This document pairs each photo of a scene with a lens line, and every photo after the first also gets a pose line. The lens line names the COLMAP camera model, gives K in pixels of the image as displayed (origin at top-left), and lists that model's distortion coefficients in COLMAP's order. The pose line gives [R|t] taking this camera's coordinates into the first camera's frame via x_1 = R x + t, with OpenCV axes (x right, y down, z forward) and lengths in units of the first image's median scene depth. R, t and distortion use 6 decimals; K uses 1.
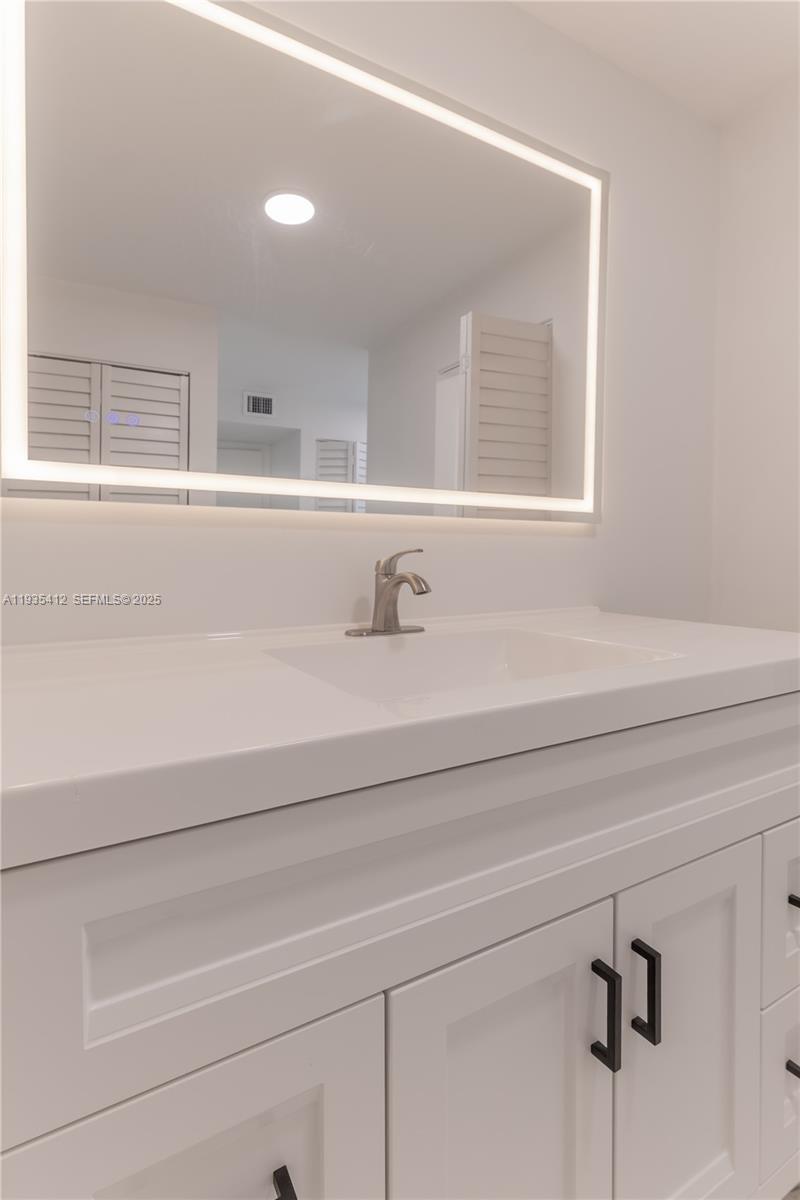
lens RADIAL K [[590.6, 0, 400.0], [0, 590.6, 600.0], [0, 0, 1]] dist [0.039361, 0.000662]
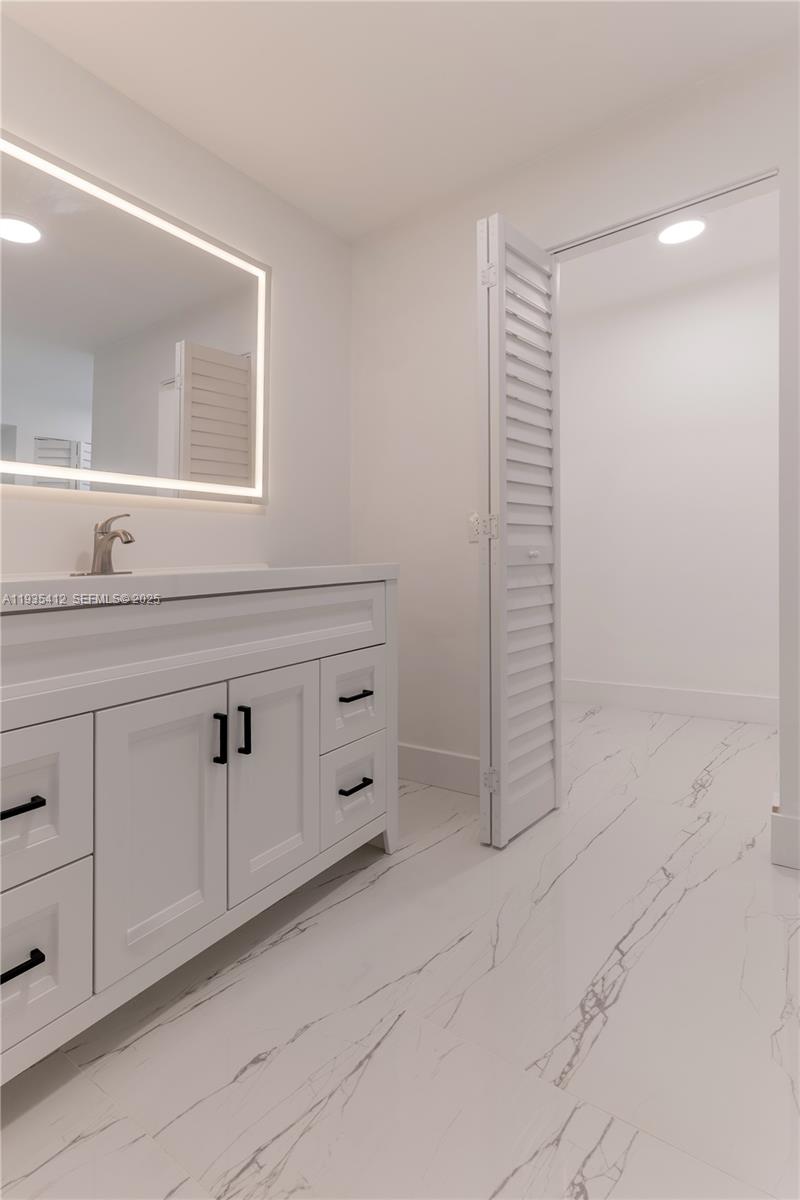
lens RADIAL K [[666.5, 0, 358.8], [0, 666.5, 562.4], [0, 0, 1]] dist [0.019505, 0.000374]
pose [[0.948921, -0.004582, 0.315481, 0.043287], [0.035310, 0.995155, -0.091755, 0.159928], [-0.313532, 0.098208, 0.944485, -0.551965]]
